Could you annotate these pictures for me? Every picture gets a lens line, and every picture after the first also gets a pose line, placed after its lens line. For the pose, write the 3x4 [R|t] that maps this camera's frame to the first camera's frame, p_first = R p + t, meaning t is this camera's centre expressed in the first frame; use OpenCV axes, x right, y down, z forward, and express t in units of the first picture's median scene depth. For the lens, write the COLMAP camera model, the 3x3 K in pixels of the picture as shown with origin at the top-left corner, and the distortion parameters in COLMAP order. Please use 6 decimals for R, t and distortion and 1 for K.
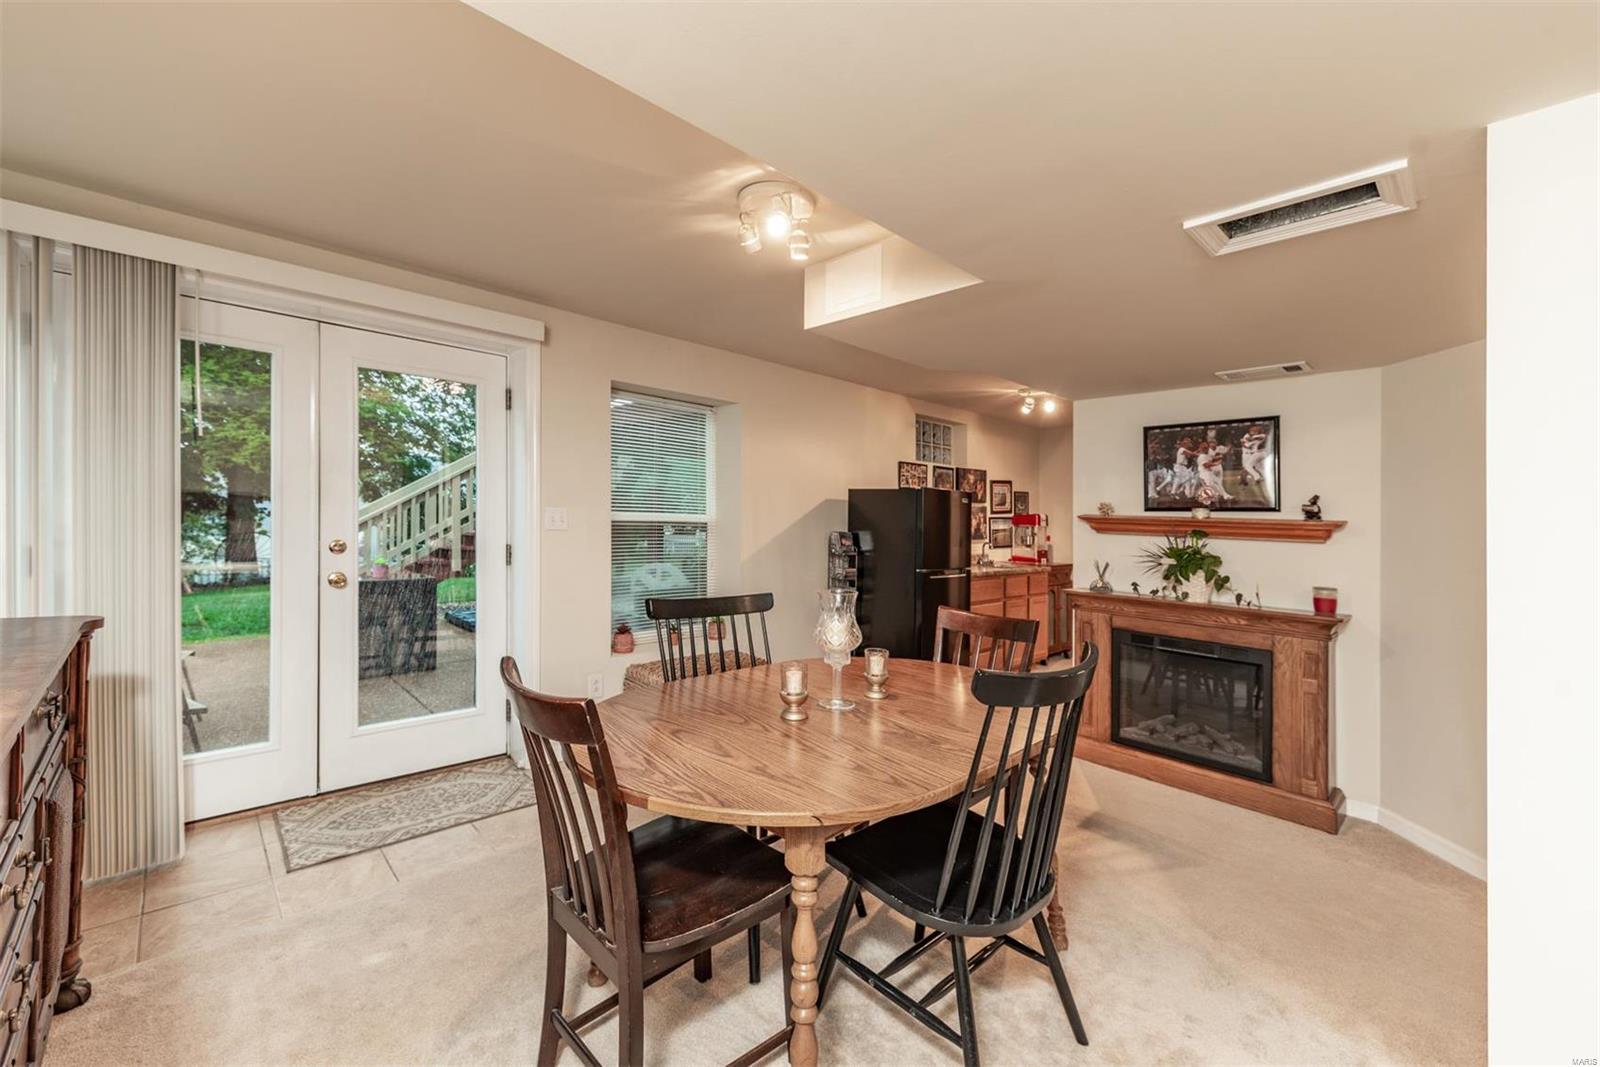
lens RADIAL K [[633.9, 0, 800.0], [0, 633.9, 533.5], [0, 0, 1]] dist [0.000474, 0.000031]
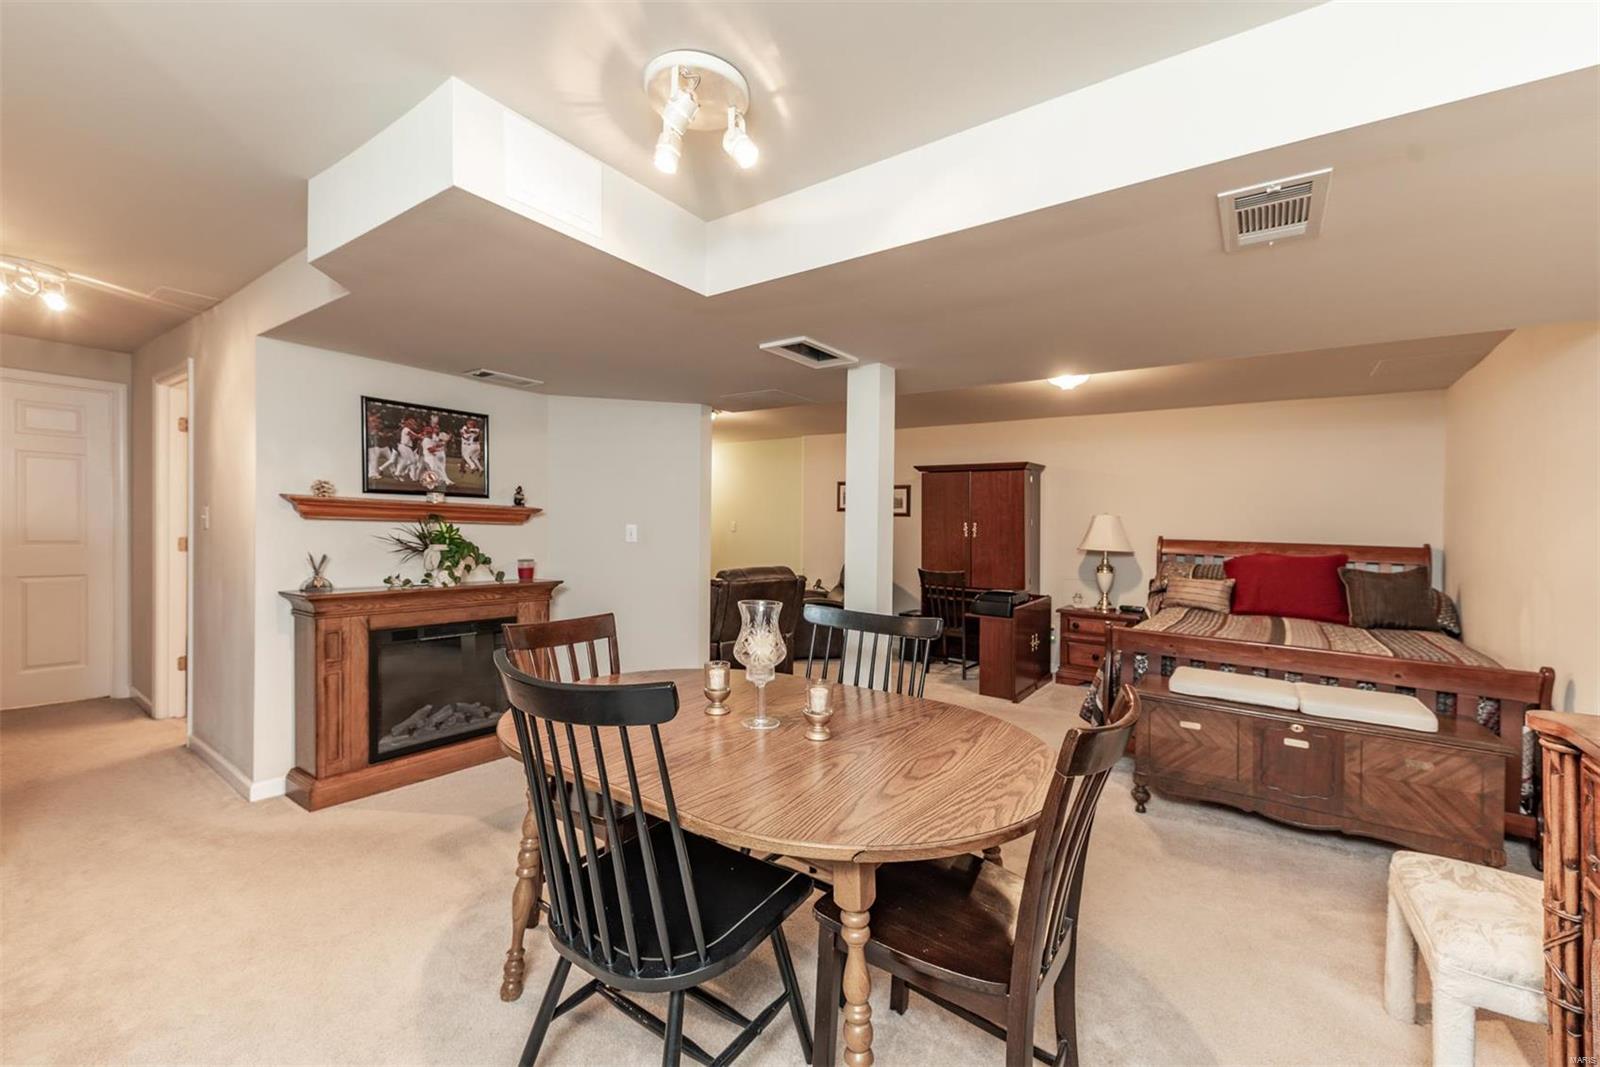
lens RADIAL K [[648.6, 0, 803.8], [0, 648.6, 508.3], [0, 0, 1]] dist [0.000658, 0.000033]
pose [[-0.177196, -0.009923, 0.984125, -0.483356], [-0.012108, 0.999895, 0.007902, -0.030363], [-0.984101, -0.010516, -0.177298, 0.604994]]
